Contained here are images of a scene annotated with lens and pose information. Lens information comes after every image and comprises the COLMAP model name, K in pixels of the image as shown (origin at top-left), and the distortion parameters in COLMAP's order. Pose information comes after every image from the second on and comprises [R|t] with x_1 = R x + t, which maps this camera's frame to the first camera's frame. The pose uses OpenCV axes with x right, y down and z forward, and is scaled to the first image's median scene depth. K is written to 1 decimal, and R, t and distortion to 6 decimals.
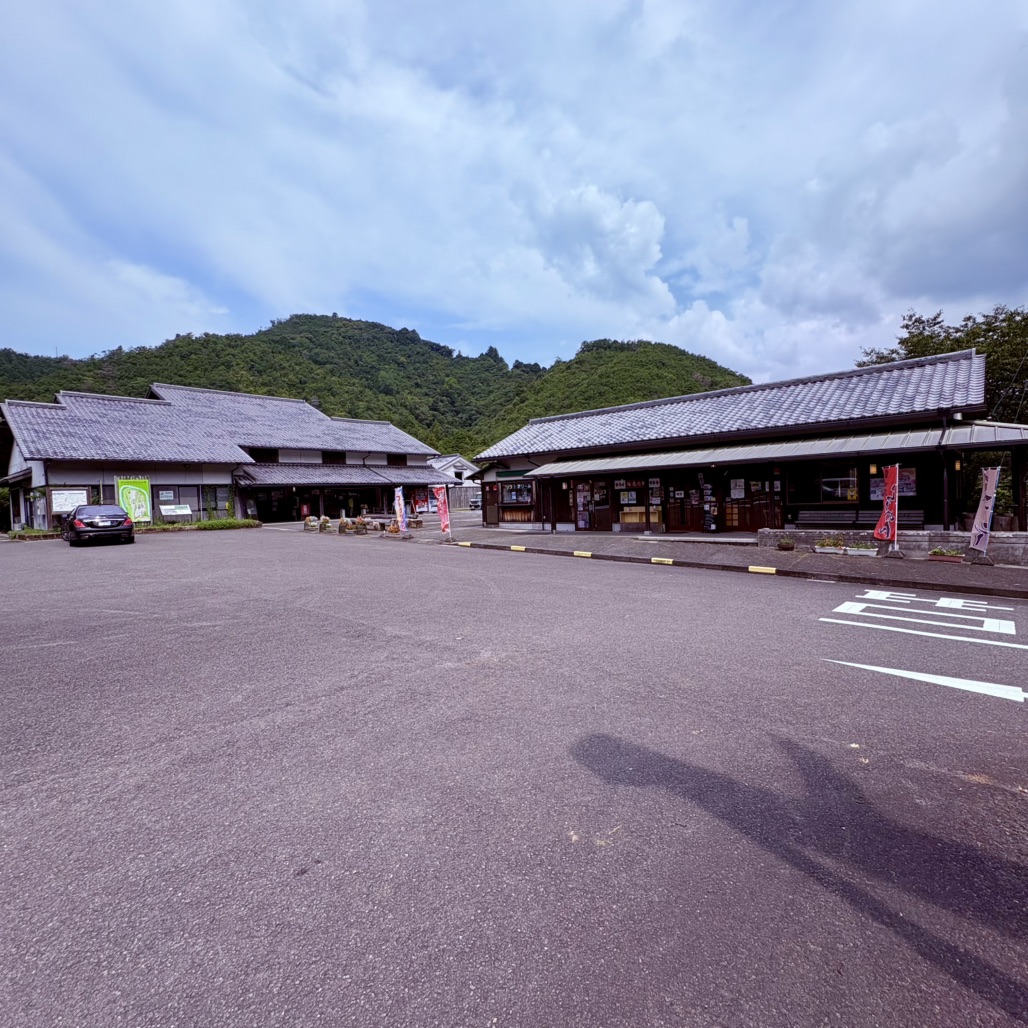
lens RADIAL K [[547.8, 0, 514.0], [0, 547.8, 514.0], [0, 0, 1]] dist [0.011146, 0.001039]
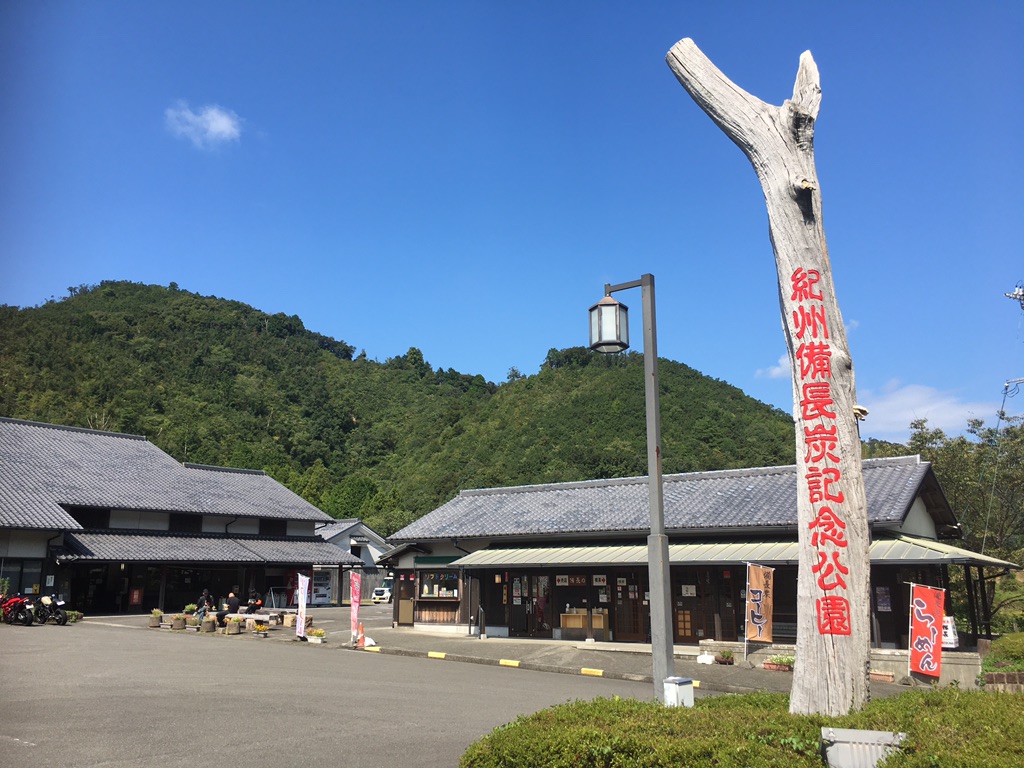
lens RADIAL K [[876.9, 0, 518.4], [0, 876.9, 397.1], [0, 0, 1]] dist [0.047065, -0.010612]
pose [[0.995026, 0.054248, 0.083544, -0.001101], [-0.033051, 0.970985, -0.236847, -0.002807], [-0.093968, 0.232908, 0.967948, -0.192793]]
